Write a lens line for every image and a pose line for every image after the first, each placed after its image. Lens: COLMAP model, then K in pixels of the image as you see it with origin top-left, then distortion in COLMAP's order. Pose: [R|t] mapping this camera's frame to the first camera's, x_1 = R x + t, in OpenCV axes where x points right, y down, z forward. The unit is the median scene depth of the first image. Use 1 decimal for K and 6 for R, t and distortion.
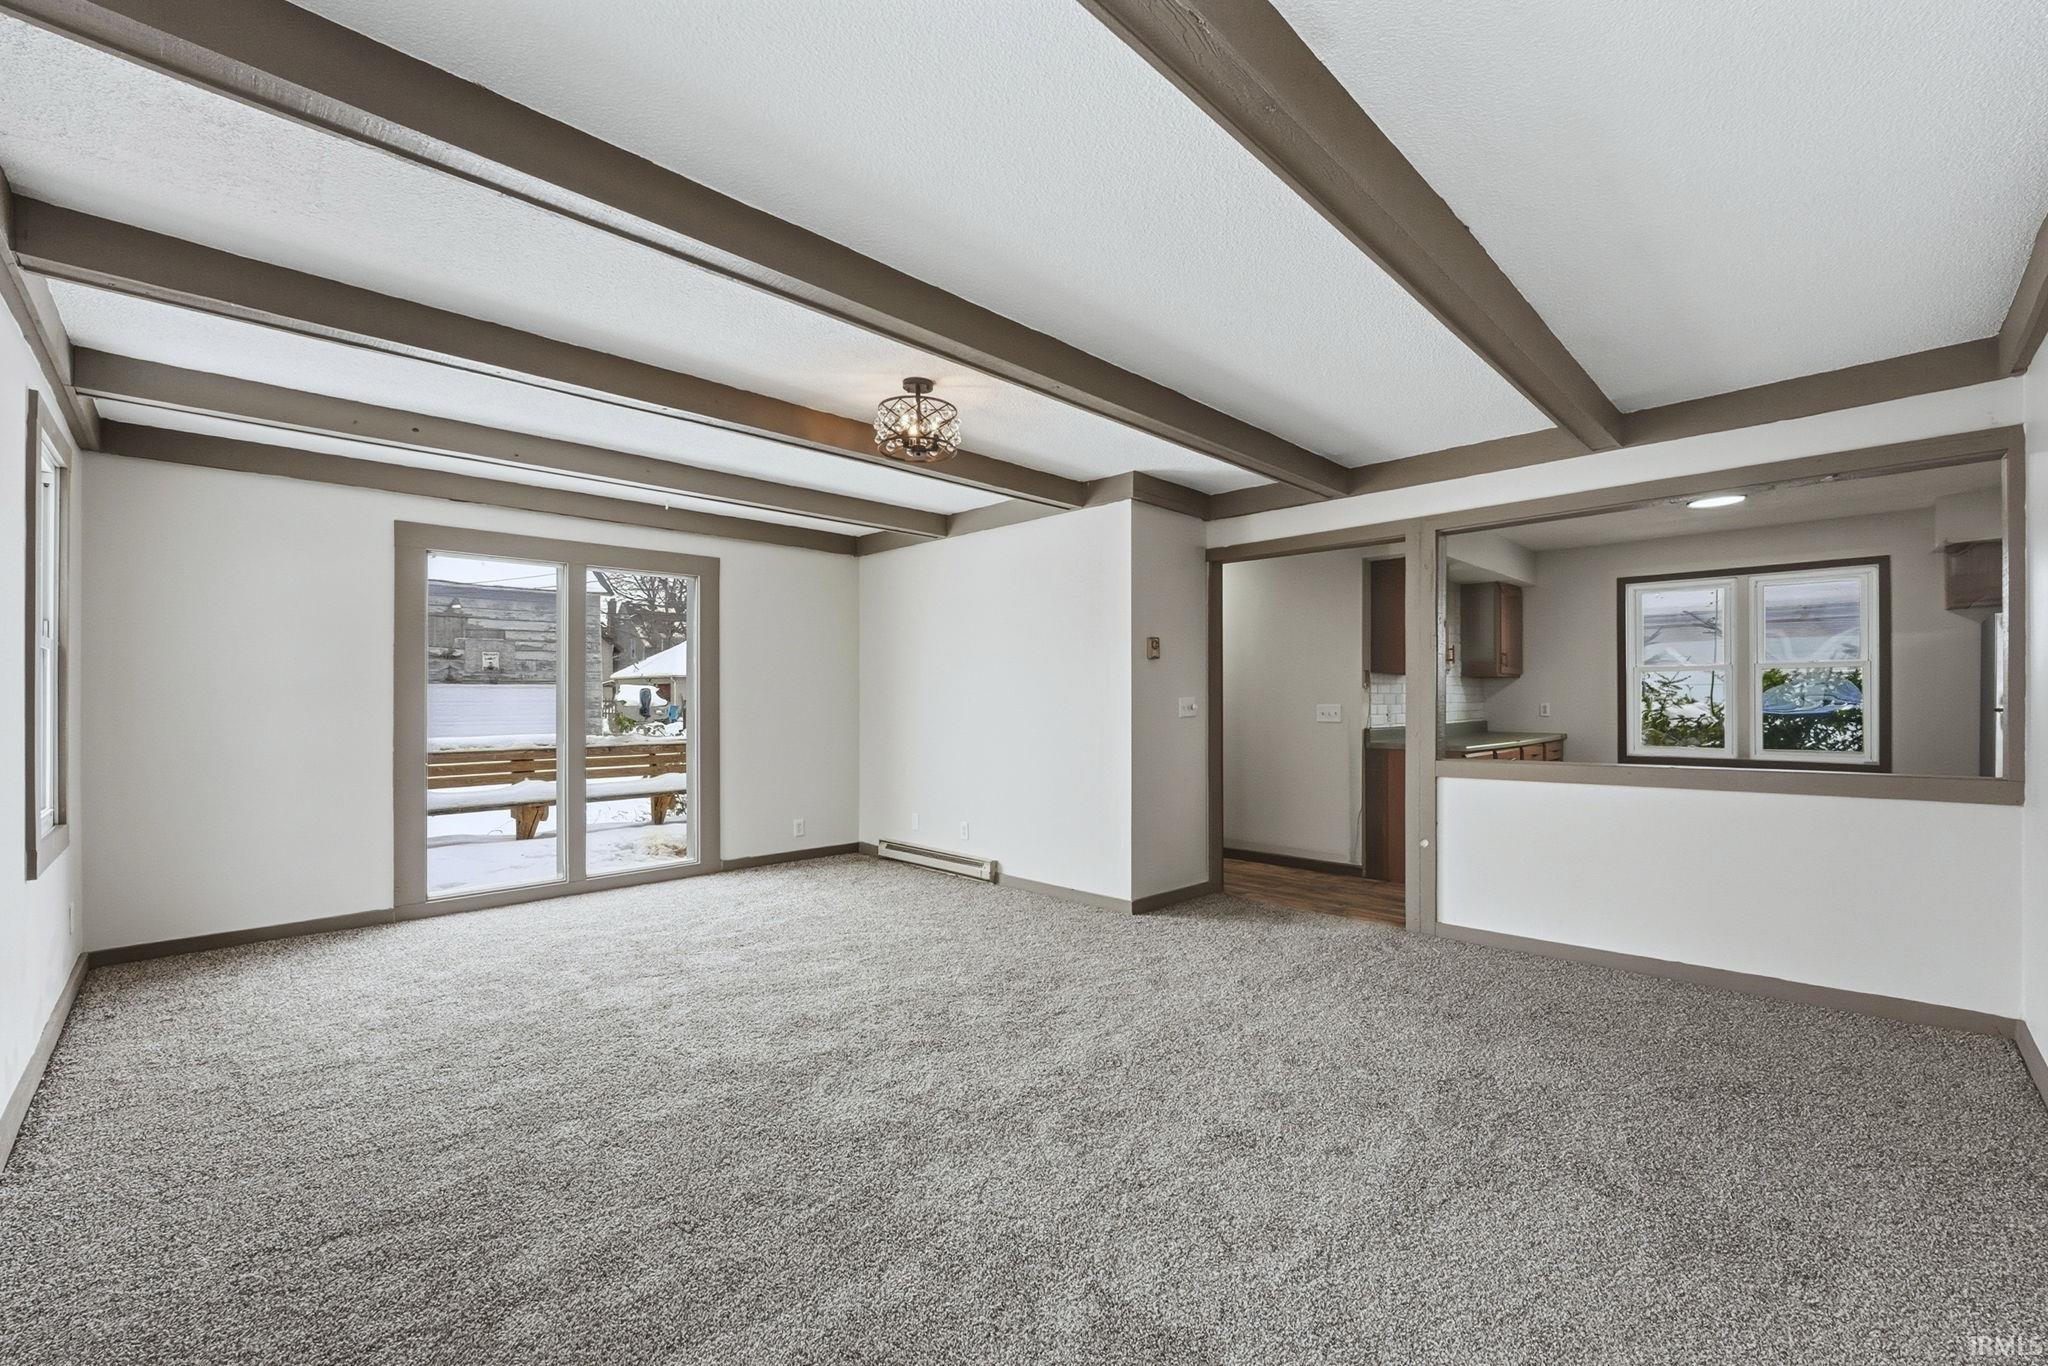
lens RADIAL K [[881.4, 0, 1021.9], [0, 881.4, 704.4], [0, 0, 1]] dist [-0.008669, 0.000356]
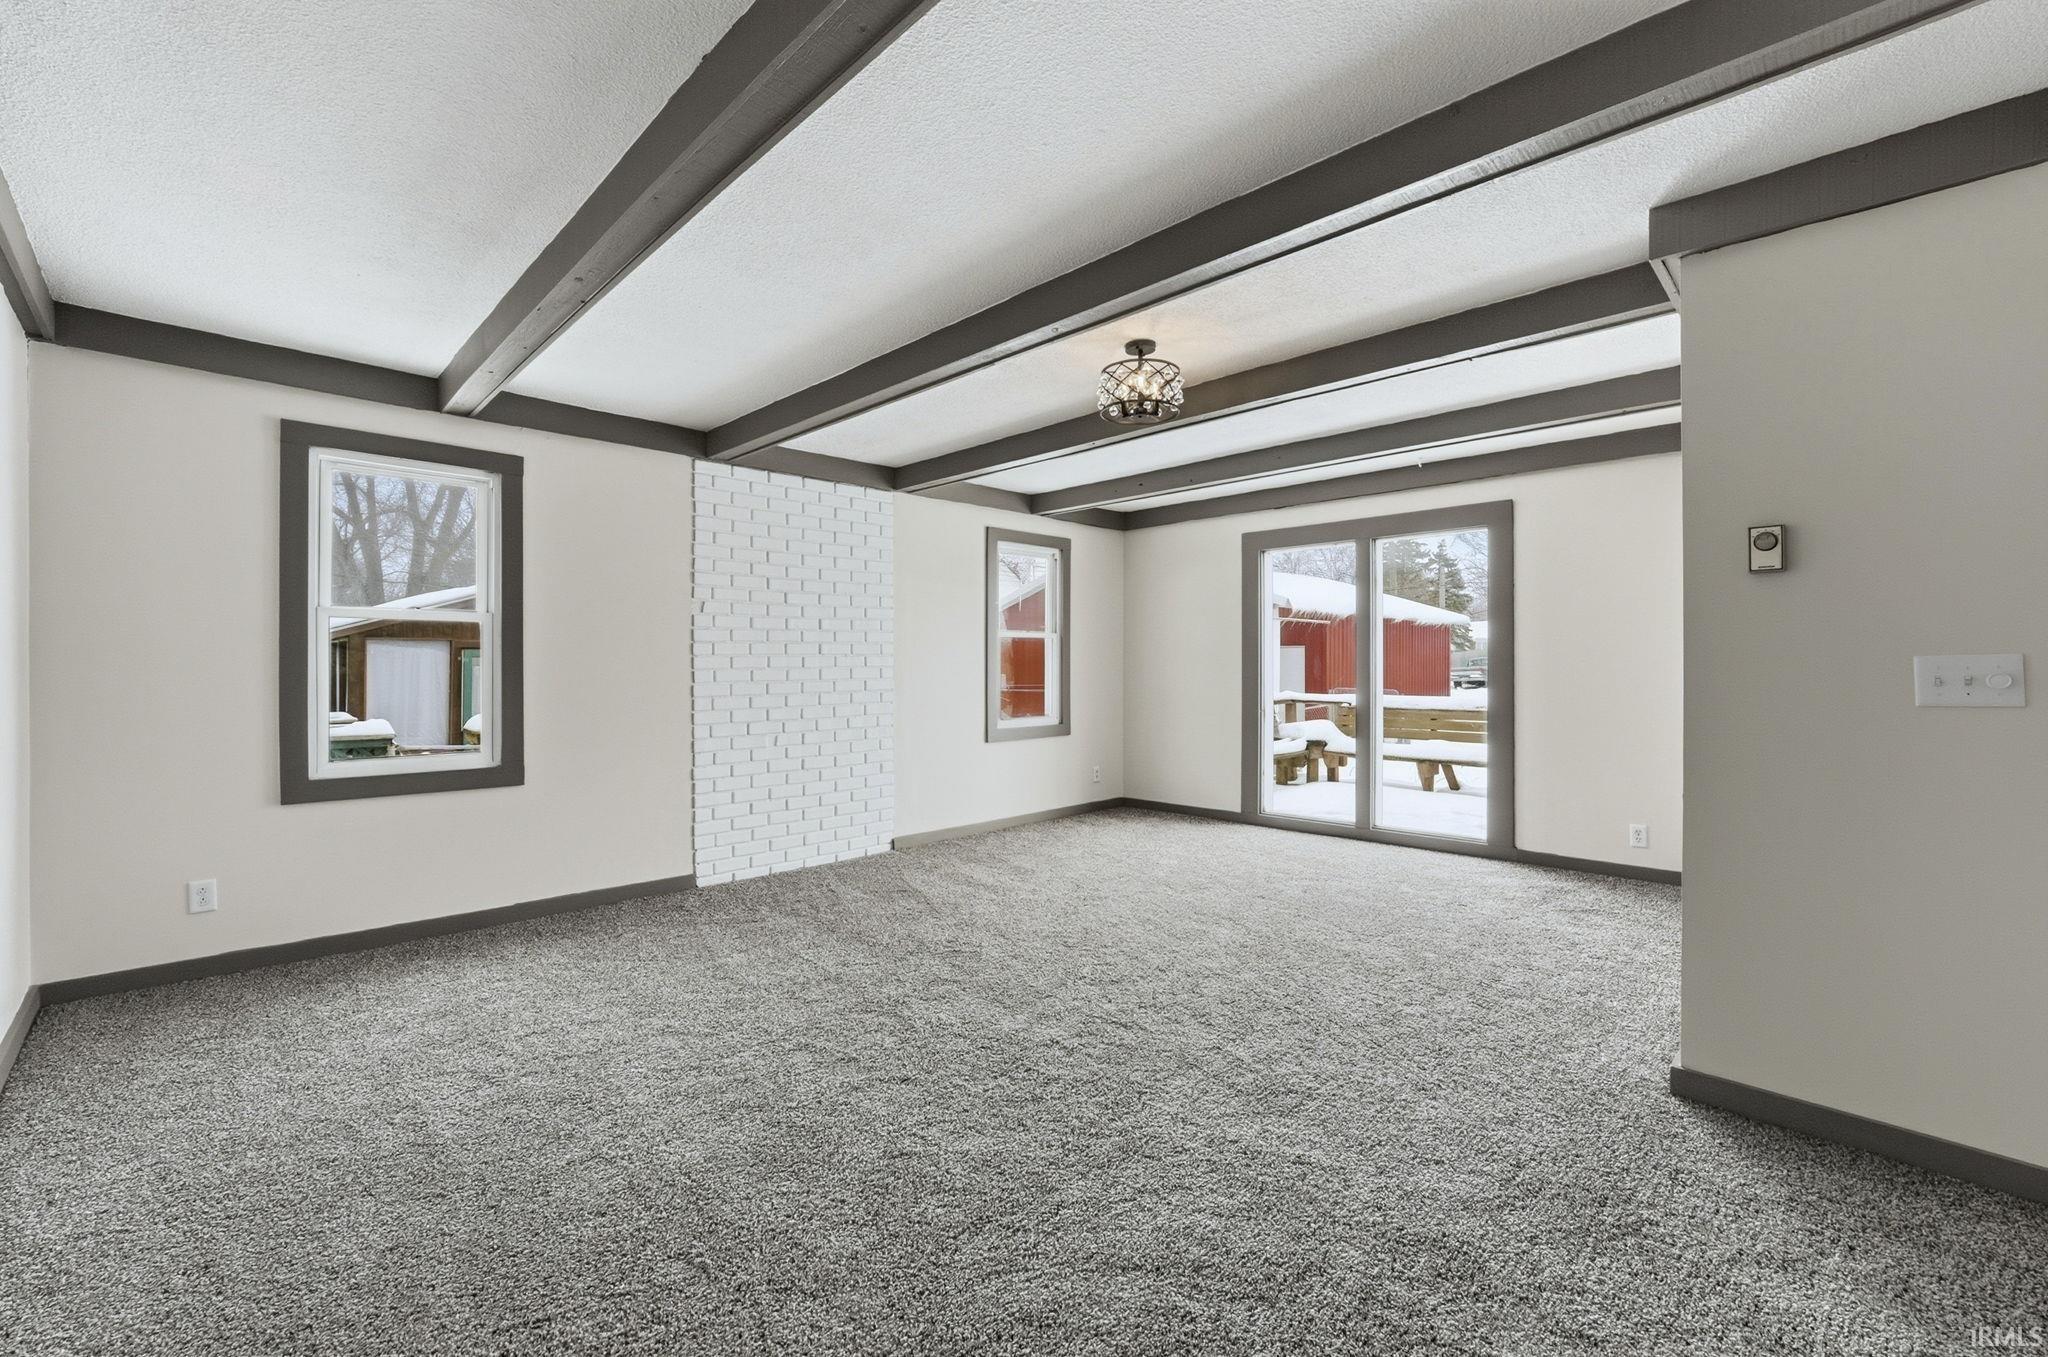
lens RADIAL K [[874.9, 0, 1032.8], [0, 874.9, 664.3], [0, 0, 1]] dist [-0.000204, -0.000021]
pose [[-0.034585, 0.001375, -0.999401, 0.530456], [-0.003946, 0.999991, 0.001512, -0.002887], [0.999394, 0.003996, -0.034579, 0.553789]]
